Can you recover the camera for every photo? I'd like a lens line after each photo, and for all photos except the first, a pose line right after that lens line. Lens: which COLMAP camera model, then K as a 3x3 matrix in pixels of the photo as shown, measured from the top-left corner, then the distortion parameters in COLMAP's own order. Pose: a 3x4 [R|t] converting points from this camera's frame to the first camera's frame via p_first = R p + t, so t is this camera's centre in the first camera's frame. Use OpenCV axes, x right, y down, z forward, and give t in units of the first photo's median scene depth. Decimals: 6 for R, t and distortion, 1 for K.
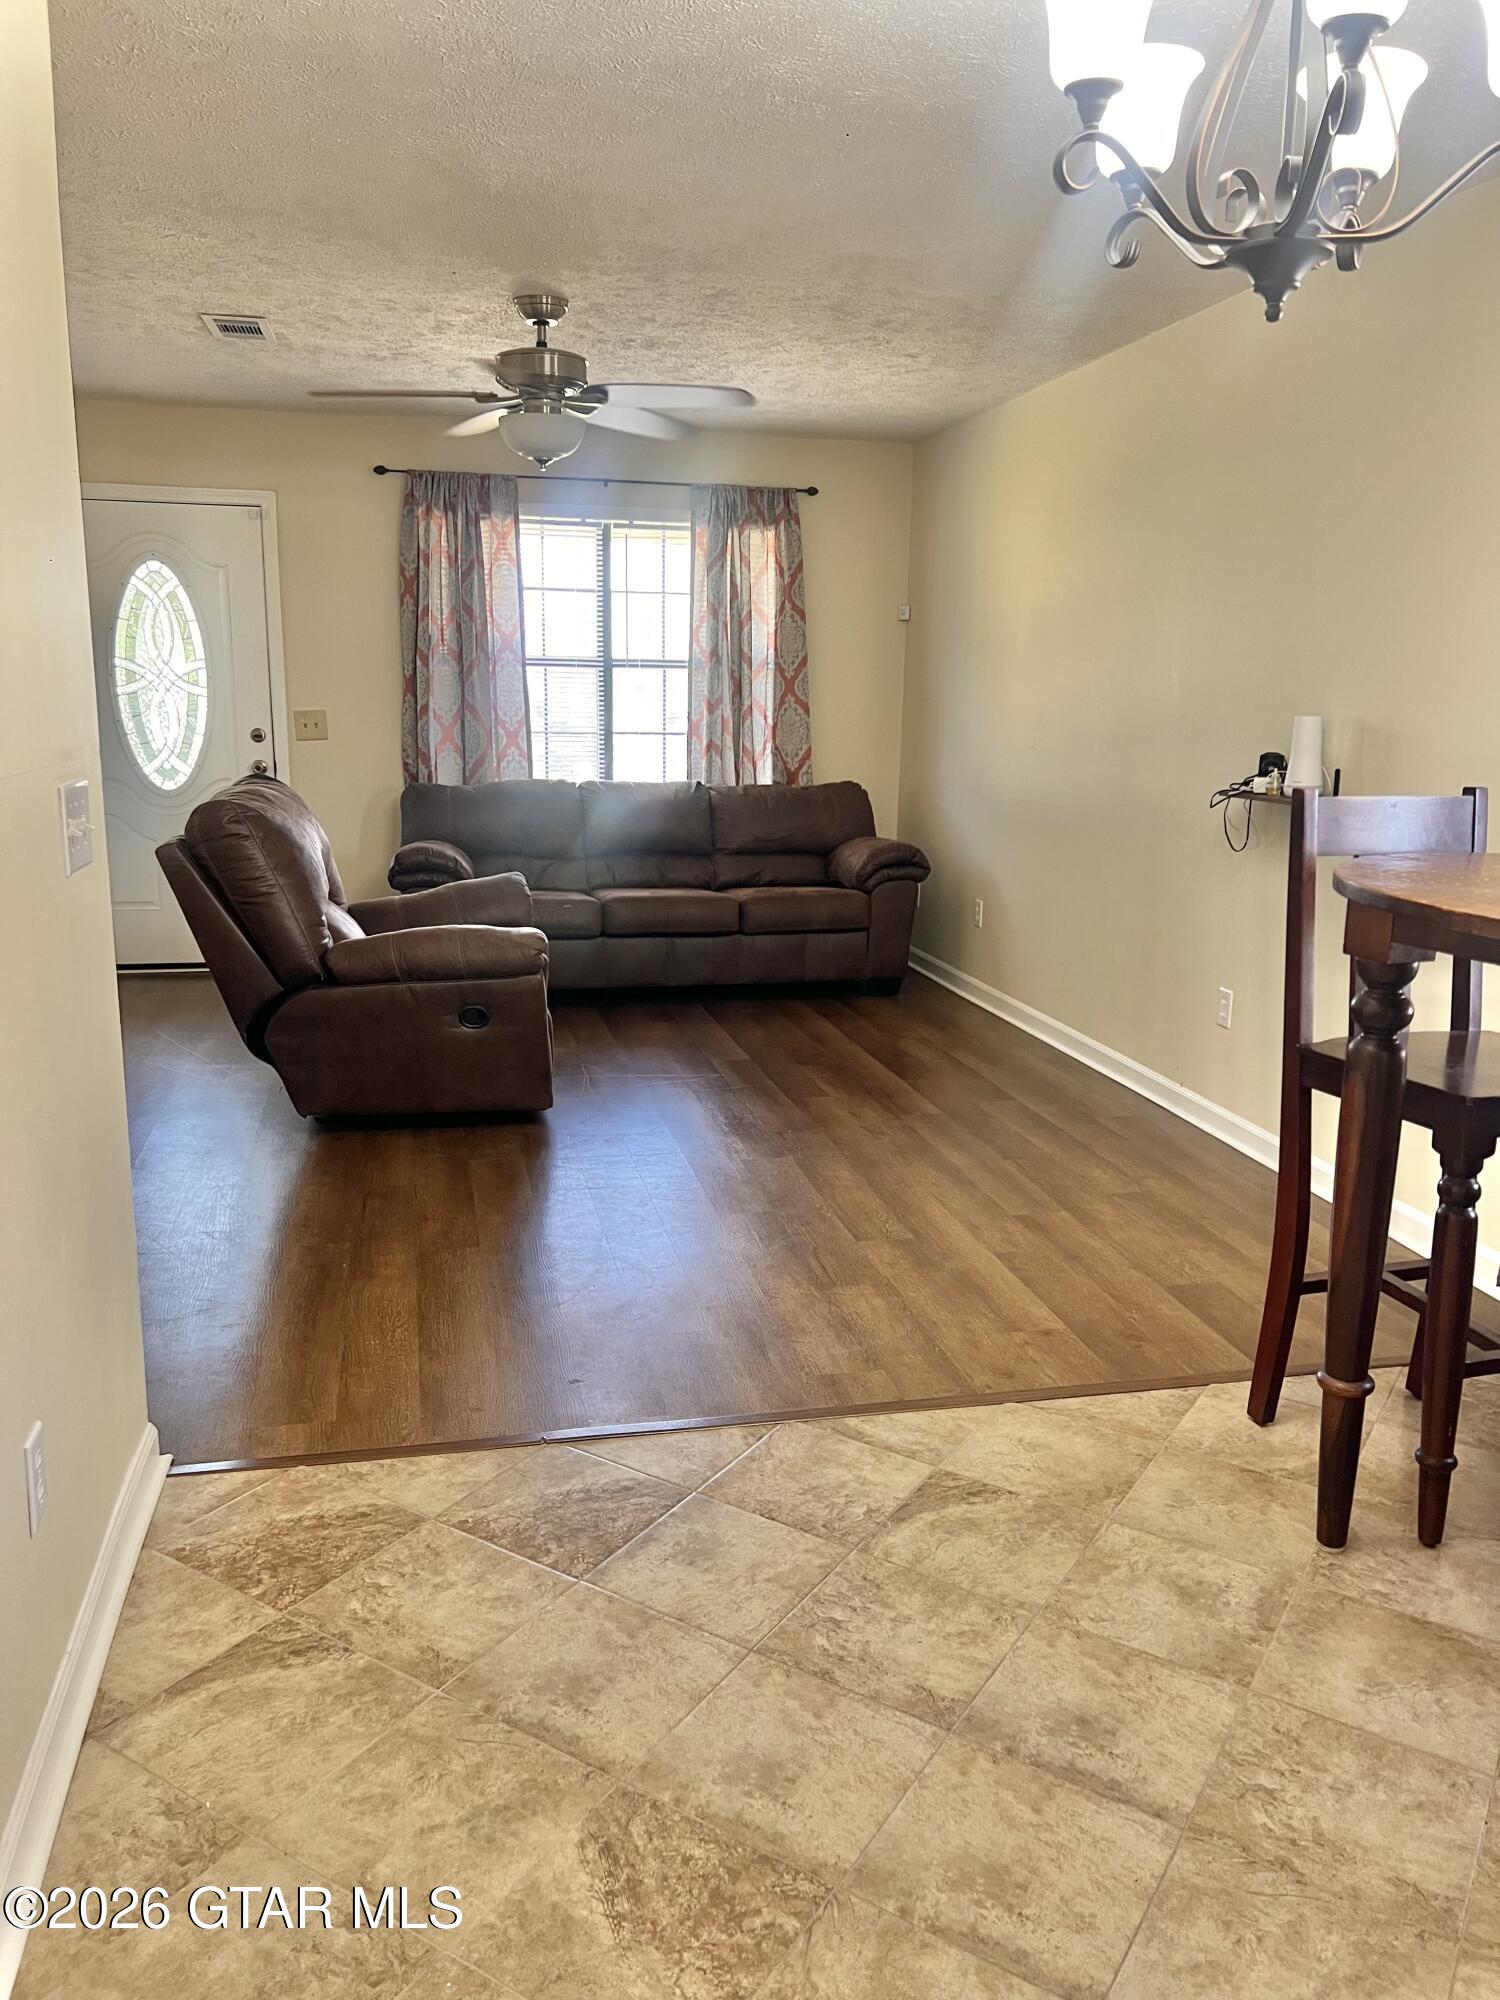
lens RADIAL K [[1525.1, 0, 751.2], [0, 1525.1, 1002.1], [0, 0, 1]] dist [0.087616, -0.153097]
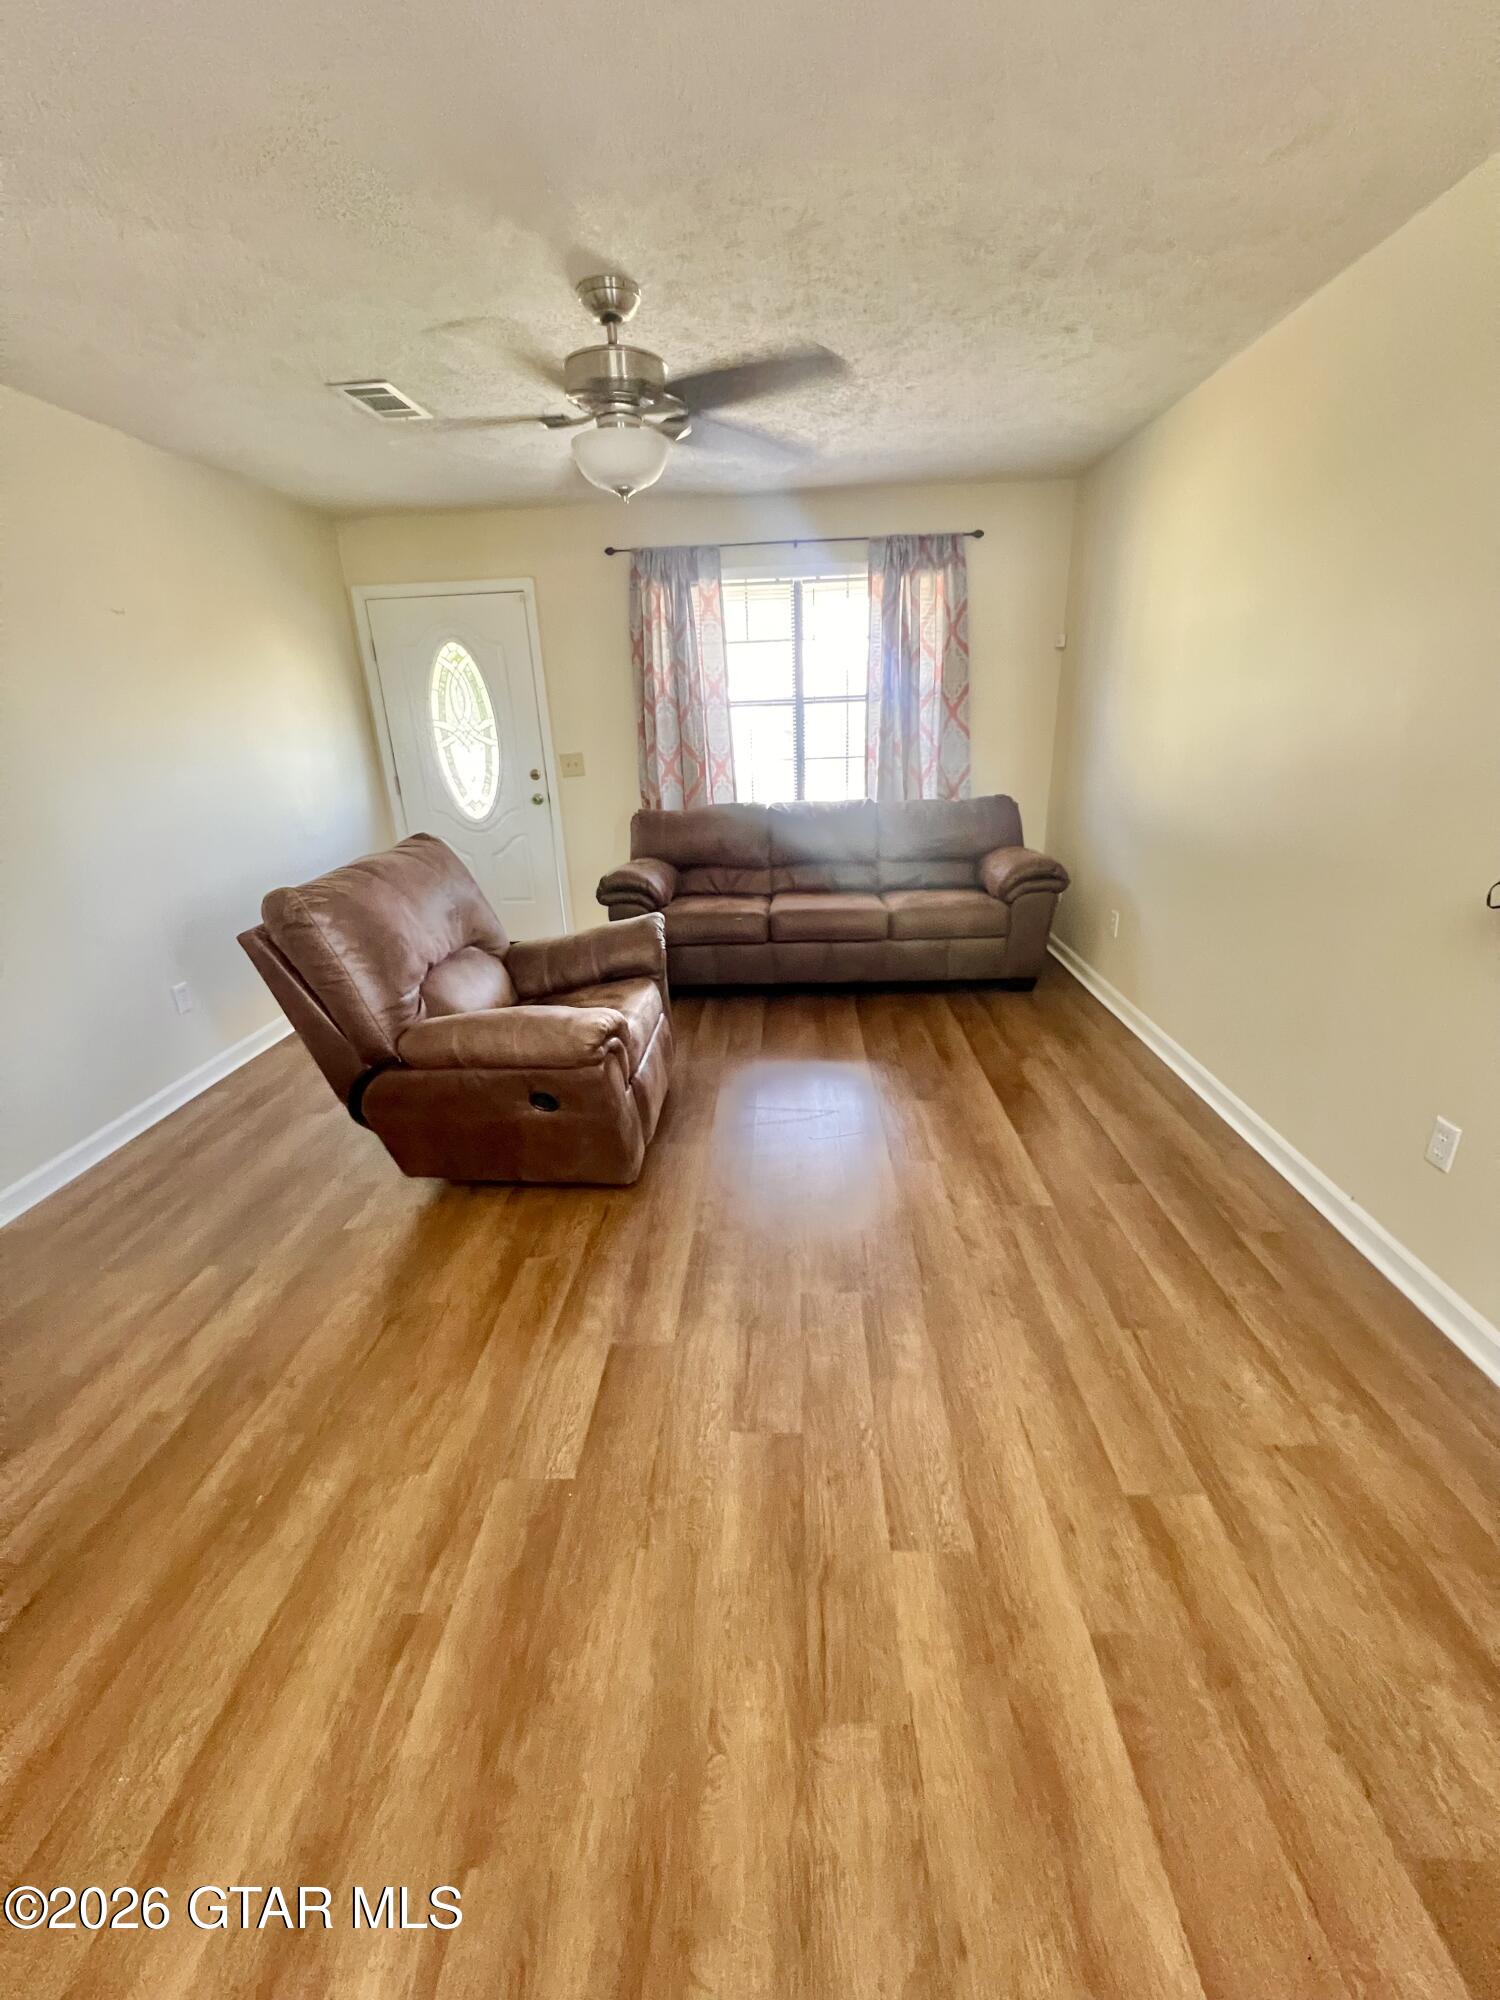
lens RADIAL K [[806.9, 0, 752.7], [0, 806.9, 1005.3], [0, 0, 1]] dist [-0.023700, 0.010142]
pose [[0.964122, 0.043877, -0.261809, 0.050865], [-0.002718, 0.987826, 0.155542, -0.084868], [0.265446, -0.149250, 0.952503, 0.358223]]
